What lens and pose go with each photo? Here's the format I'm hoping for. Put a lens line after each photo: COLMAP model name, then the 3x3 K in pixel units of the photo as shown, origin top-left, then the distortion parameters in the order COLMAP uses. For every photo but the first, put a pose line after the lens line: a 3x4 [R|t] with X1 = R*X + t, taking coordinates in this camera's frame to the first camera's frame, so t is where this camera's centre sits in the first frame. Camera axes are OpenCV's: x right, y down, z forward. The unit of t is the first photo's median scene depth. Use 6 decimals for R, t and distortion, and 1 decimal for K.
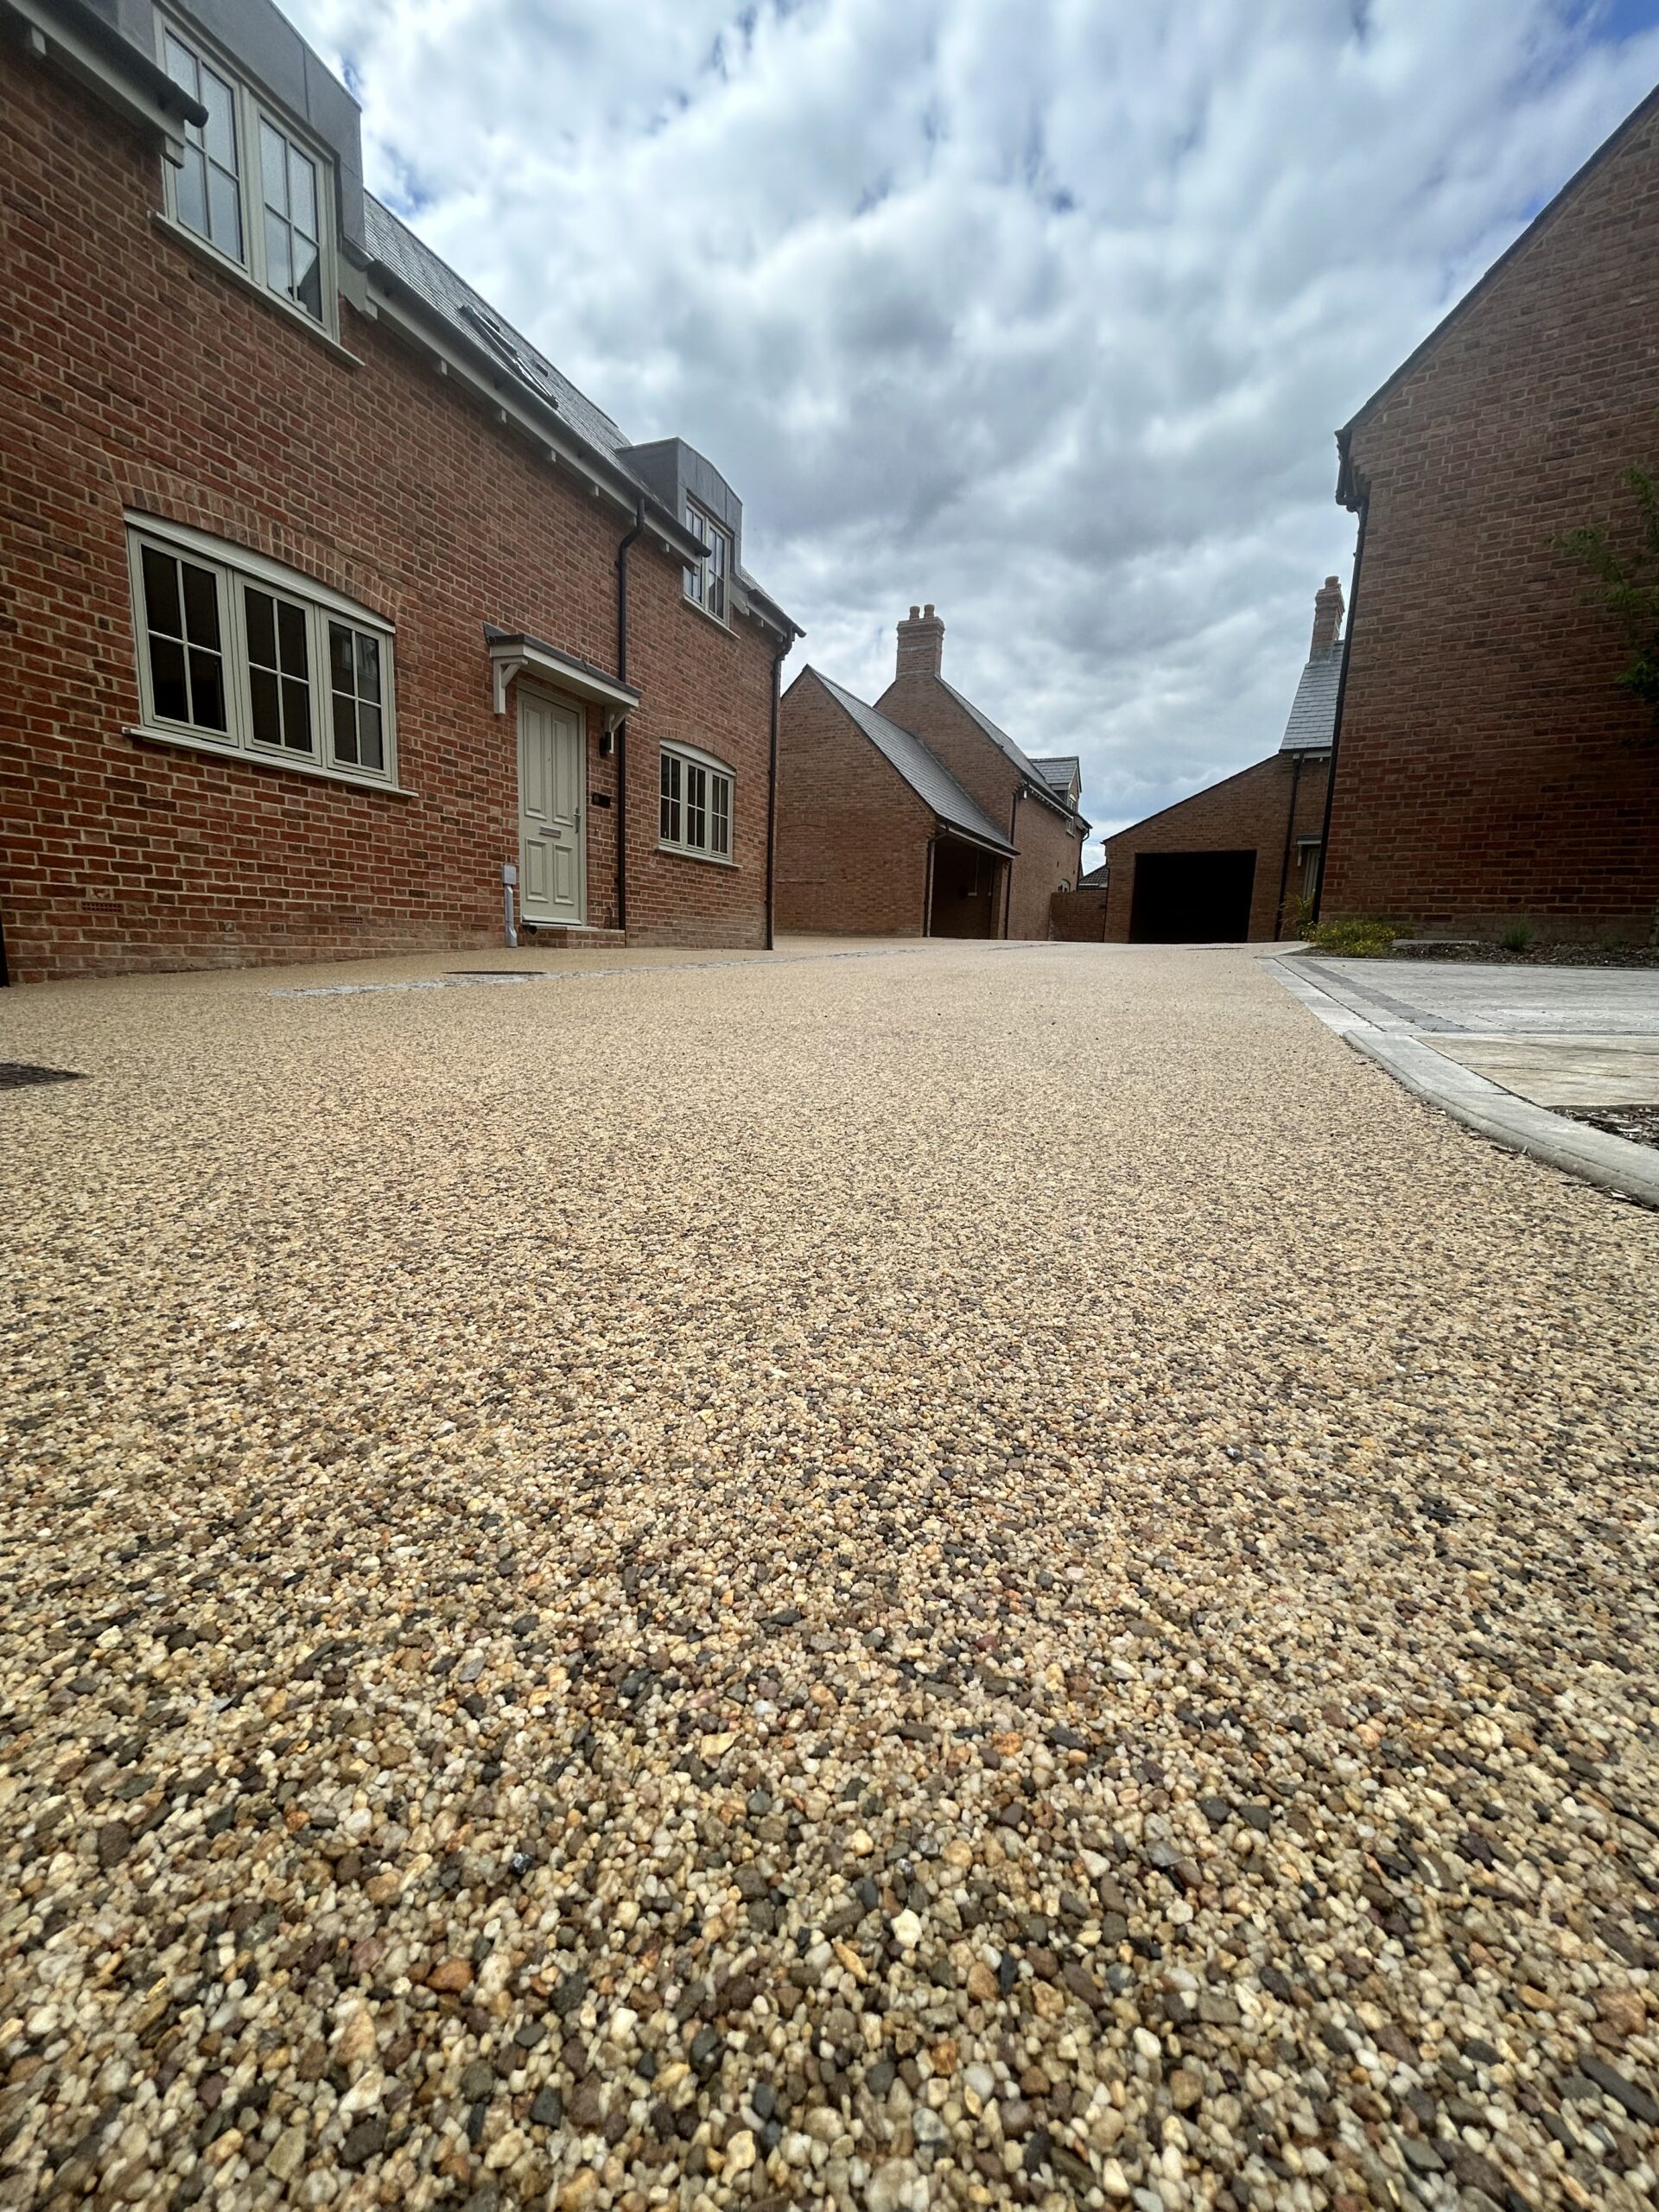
lens RADIAL K [[871.6, 0, 829.5], [0, 871.6, 1106.0], [0, 0, 1]] dist [-0.019975, 0.006490]
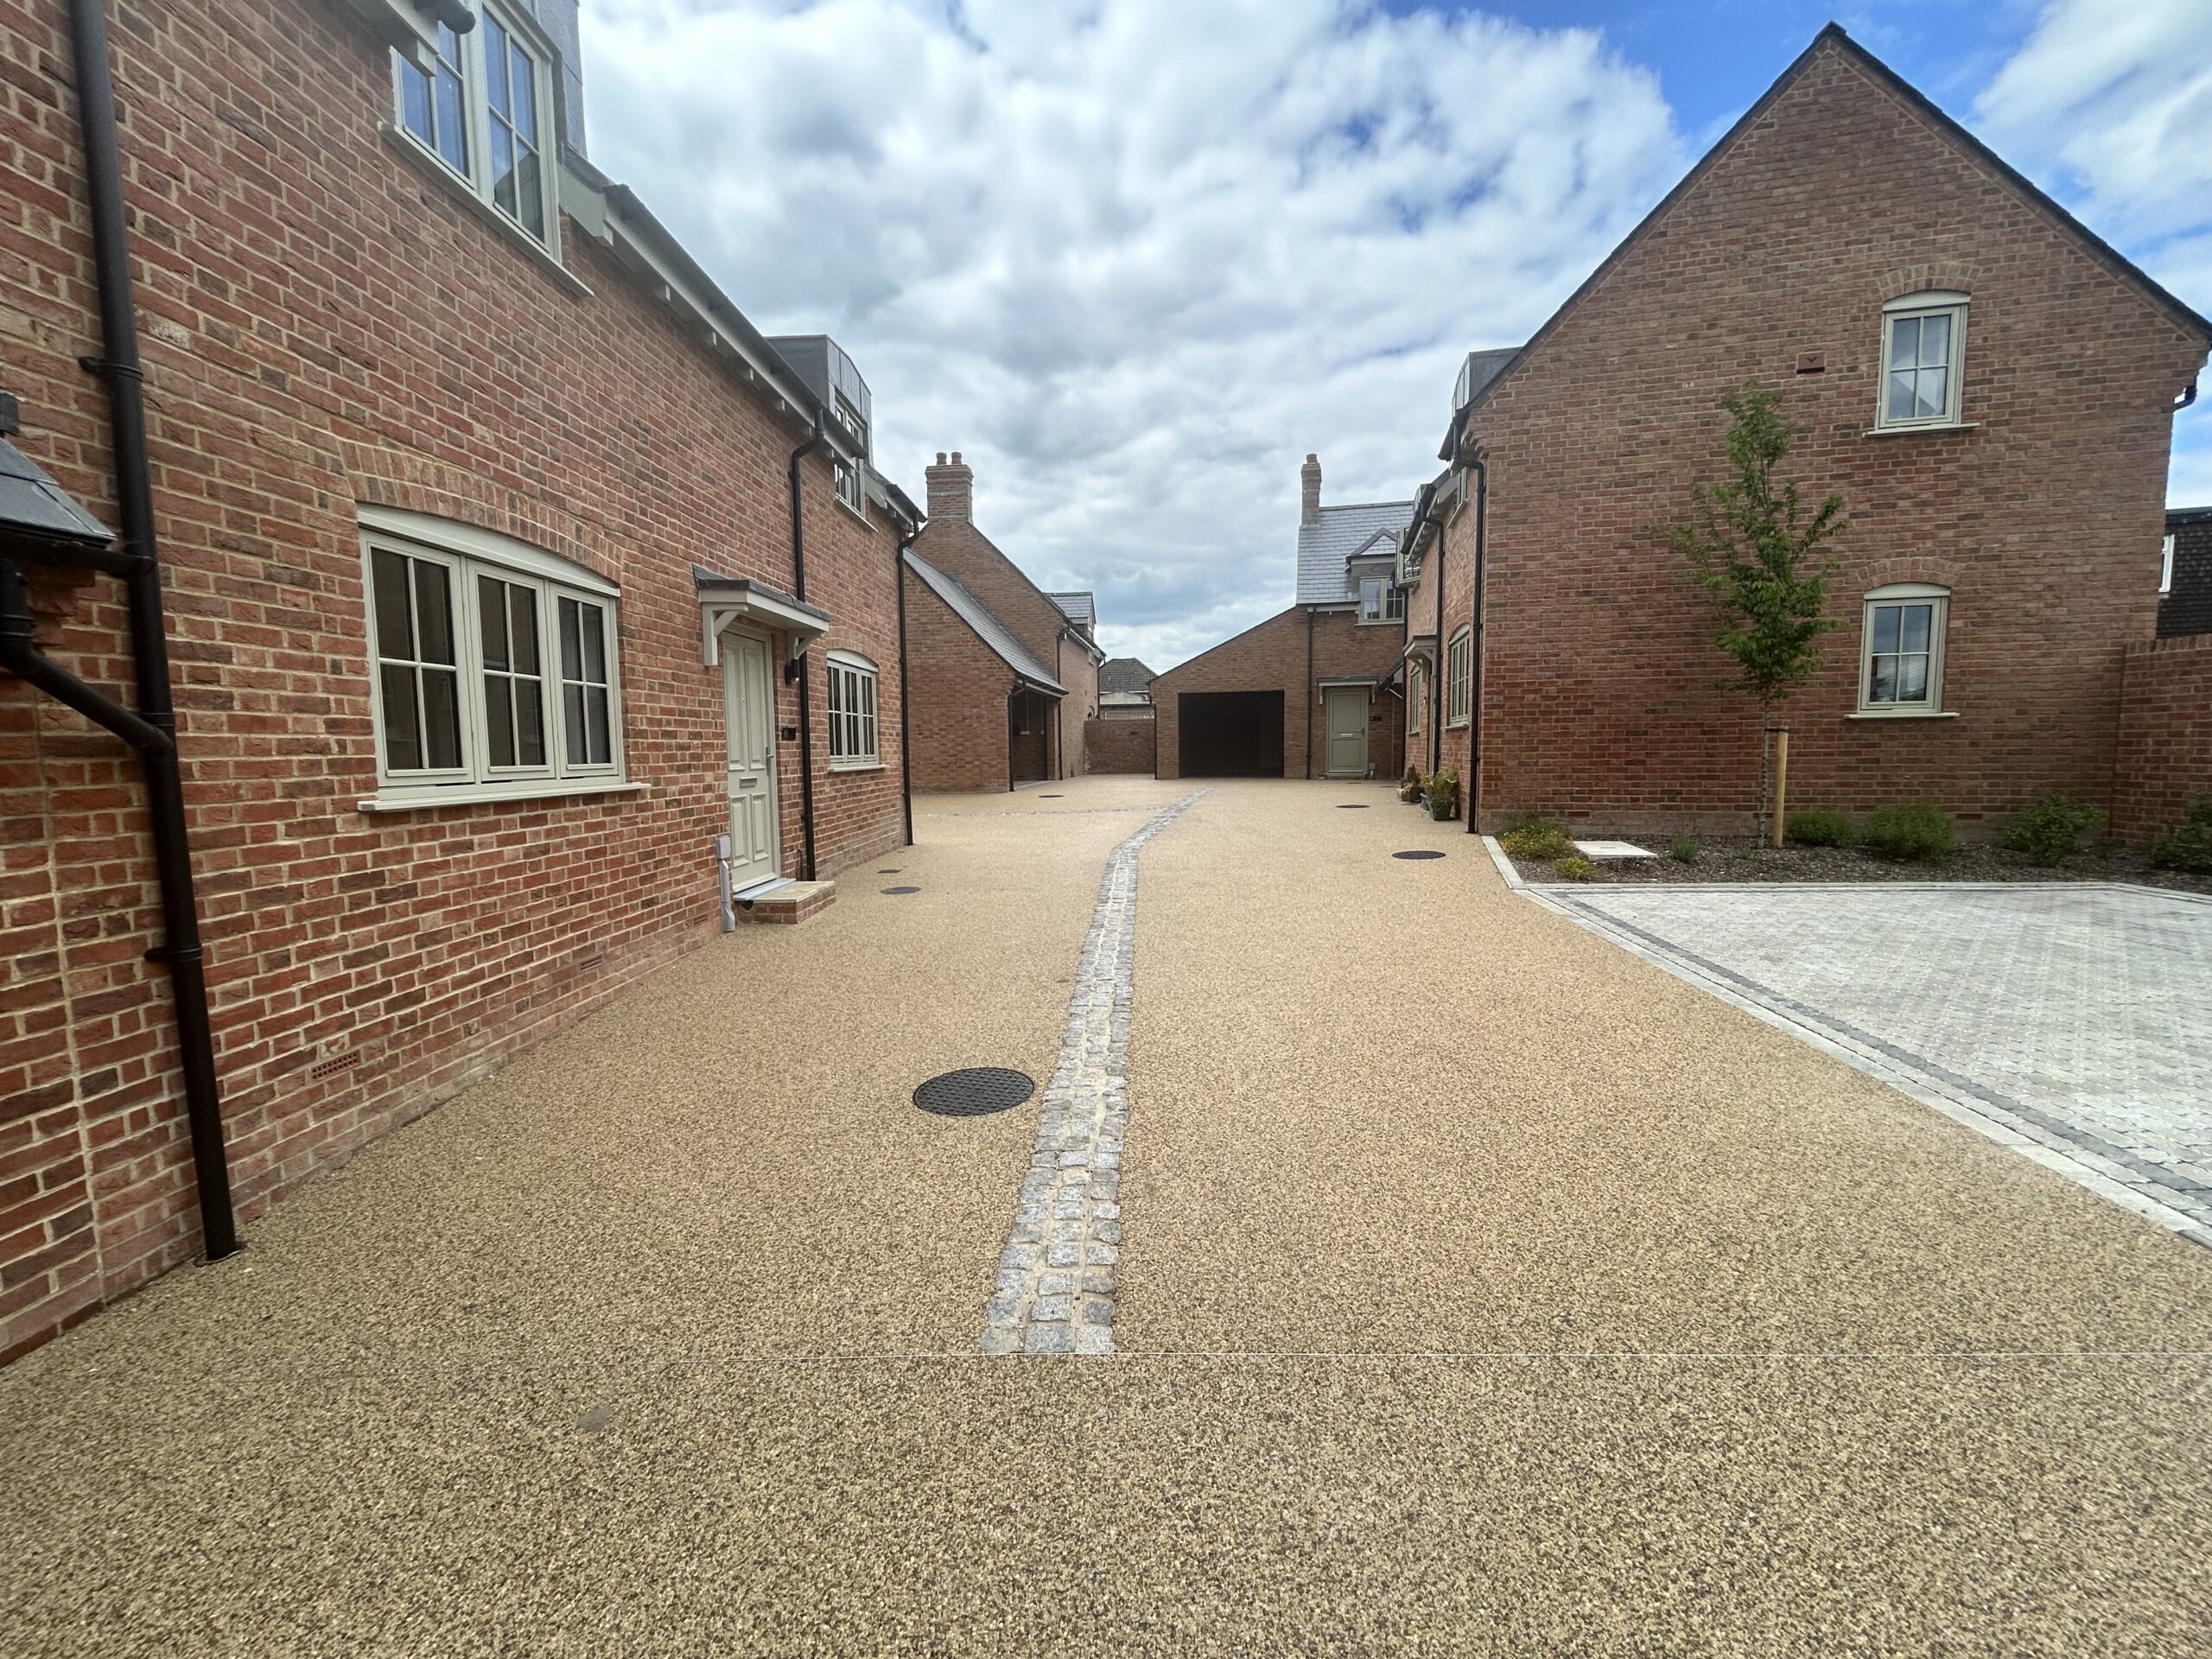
lens RADIAL K [[883.4, 0, 1106.0], [0, 883.4, 829.5], [0, 0, 1]] dist [0.016521, -0.000034]
pose [[0.942634, -0.071177, 0.326151, -0.400162], [0.097769, 0.993028, -0.065856, -0.255891], [-0.319189, 0.093966, 0.943021, 0.094529]]
